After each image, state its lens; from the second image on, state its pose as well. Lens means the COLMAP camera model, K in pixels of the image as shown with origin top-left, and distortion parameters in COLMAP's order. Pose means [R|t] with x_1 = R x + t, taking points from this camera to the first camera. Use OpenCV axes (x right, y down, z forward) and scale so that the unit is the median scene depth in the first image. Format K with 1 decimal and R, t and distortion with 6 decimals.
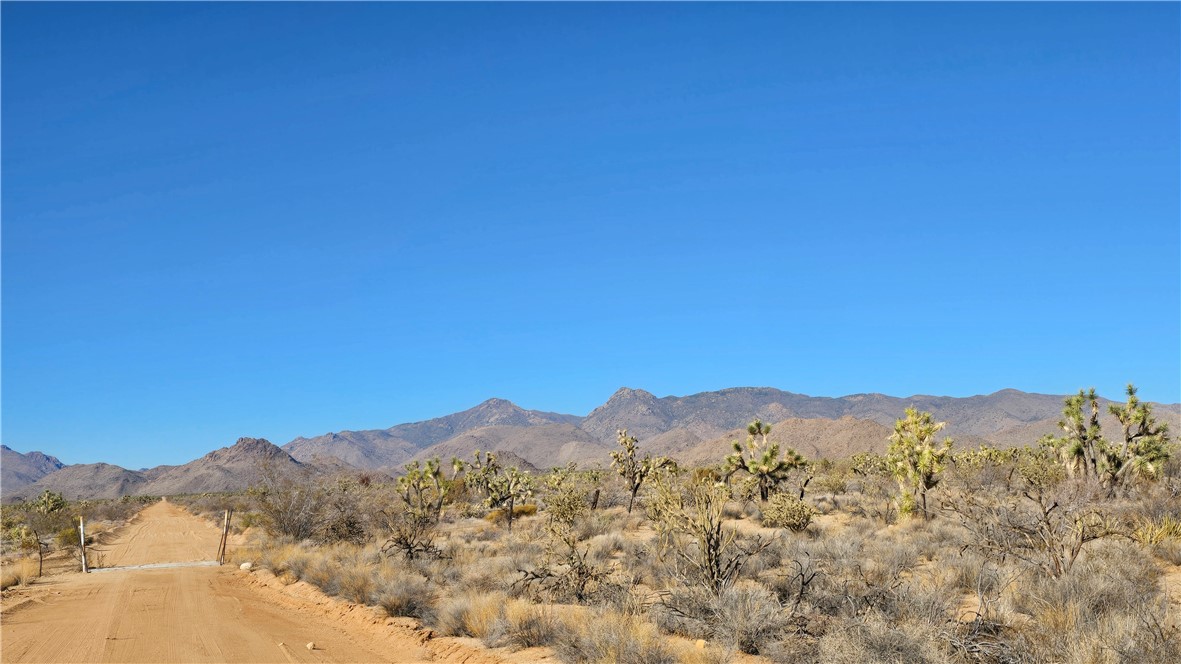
lens RADIAL K [[1401.4, 0, 604.9], [0, 1401.4, 326.0], [0, 0, 1]] dist [0.195041, -0.575454]
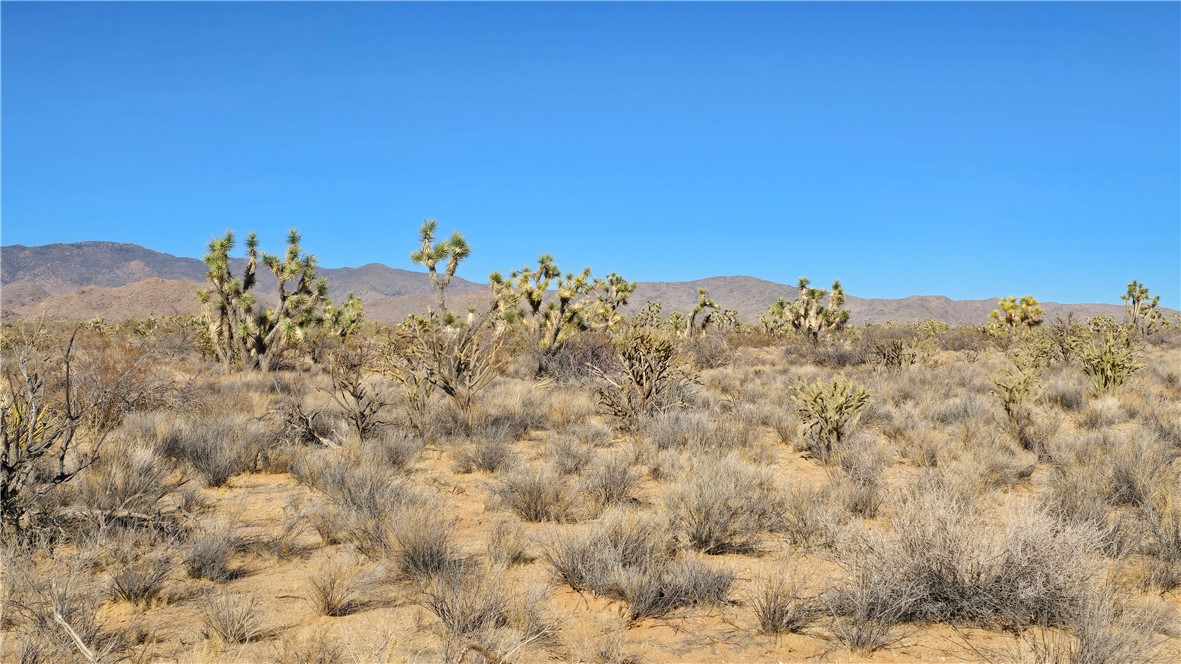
lens RADIAL K [[1401.4, 0, 604.9], [0, 1401.4, 326.0], [0, 0, 1]] dist [0.195041, -0.575454]
pose [[0.903340, 0.052272, 0.425728, 0.192102], [-0.091661, 0.993144, 0.072552, 0.020648], [-0.419017, -0.104562, 0.901938, 0.198066]]
